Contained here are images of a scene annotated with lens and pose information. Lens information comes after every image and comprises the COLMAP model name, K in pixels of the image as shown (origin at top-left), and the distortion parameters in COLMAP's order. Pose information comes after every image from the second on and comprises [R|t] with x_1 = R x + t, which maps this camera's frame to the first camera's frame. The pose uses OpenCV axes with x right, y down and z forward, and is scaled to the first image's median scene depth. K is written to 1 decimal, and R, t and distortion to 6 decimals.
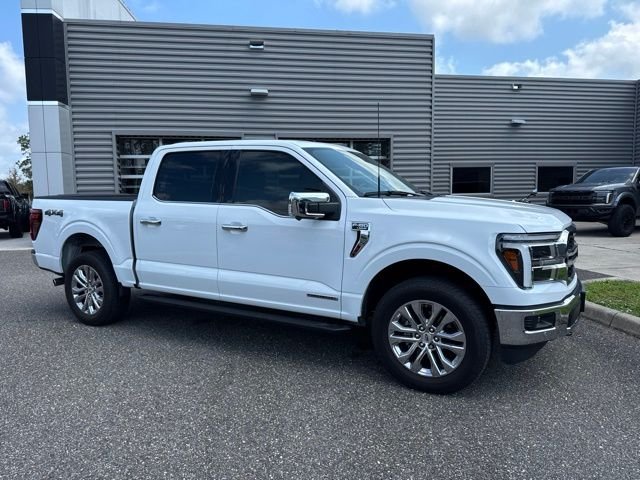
lens RADIAL K [[449.7, 0, 320.0], [0, 449.7, 240.0], [0, 0, 1]] dist [0.031128, -0.036222]
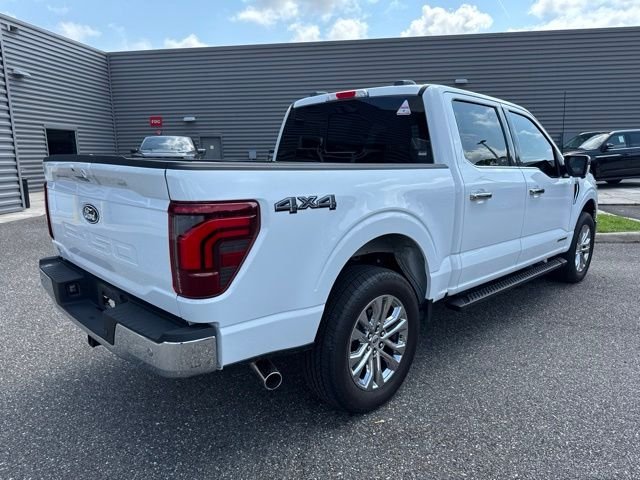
lens RADIAL K [[449.7, 0, 320.0], [0, 449.7, 240.0], [0, 0, 1]] dist [0.031128, -0.036222]
pose [[0.286144, -0.166537, 0.943603, -1.158710], [0.096197, 0.984798, 0.144636, -0.101572], [-0.953345, 0.049385, 0.297815, 1.044825]]
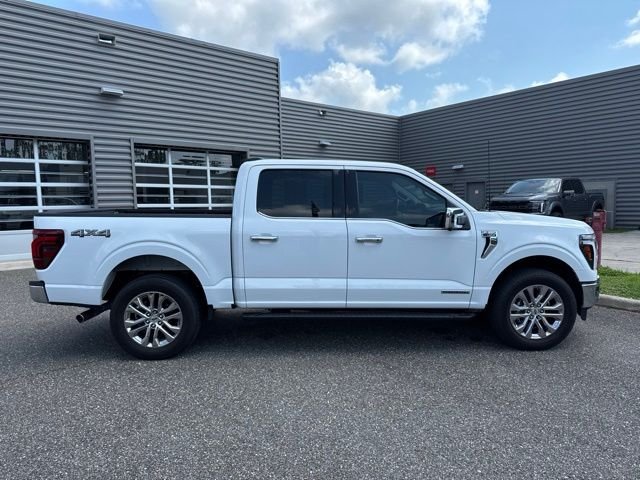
lens RADIAL K [[447.4, 0, 320.0], [0, 447.4, 240.0], [0, 0, 1]] dist [0.072045, -0.099554]
pose [[0.860583, -0.043193, 0.507475, -0.776844], [0.053594, 0.998545, -0.005896, -0.024477], [-0.506482, 0.032272, 0.861646, 0.089682]]
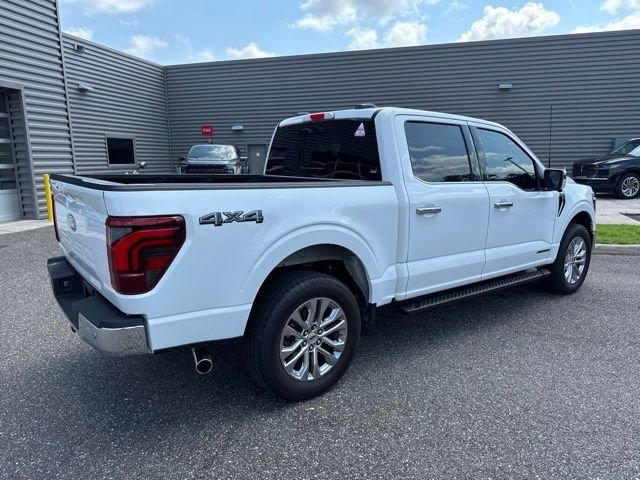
lens RADIAL K [[447.8, 0, 321.4], [0, 447.8, 239.4], [0, 0, 1]] dist [0.055696, -0.069142]
pose [[0.397742, -0.150197, 0.905120, -1.180366], [0.092244, 0.988057, 0.123424, -0.104896], [-0.912848, 0.034401, 0.406847, 0.863836]]
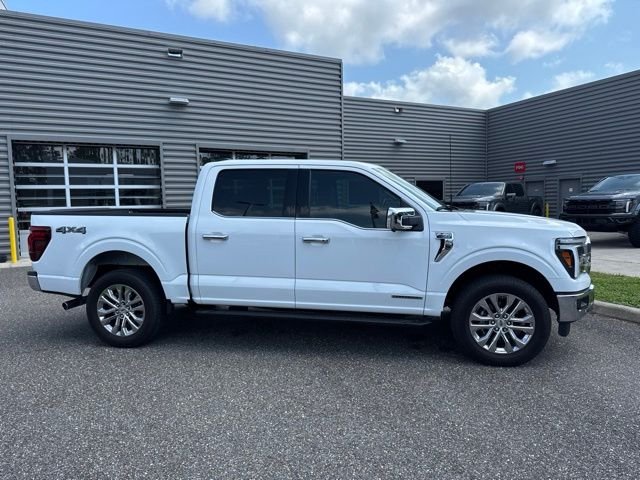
lens RADIAL K [[447.8, 0, 321.4], [0, 447.8, 239.4], [0, 0, 1]] dist [0.055696, -0.069142]
pose [[0.952518, -0.028308, 0.303162, -0.457599], [0.035060, 0.999243, -0.016849, -0.008990], [-0.302456, 0.026678, 0.952790, -0.039862]]
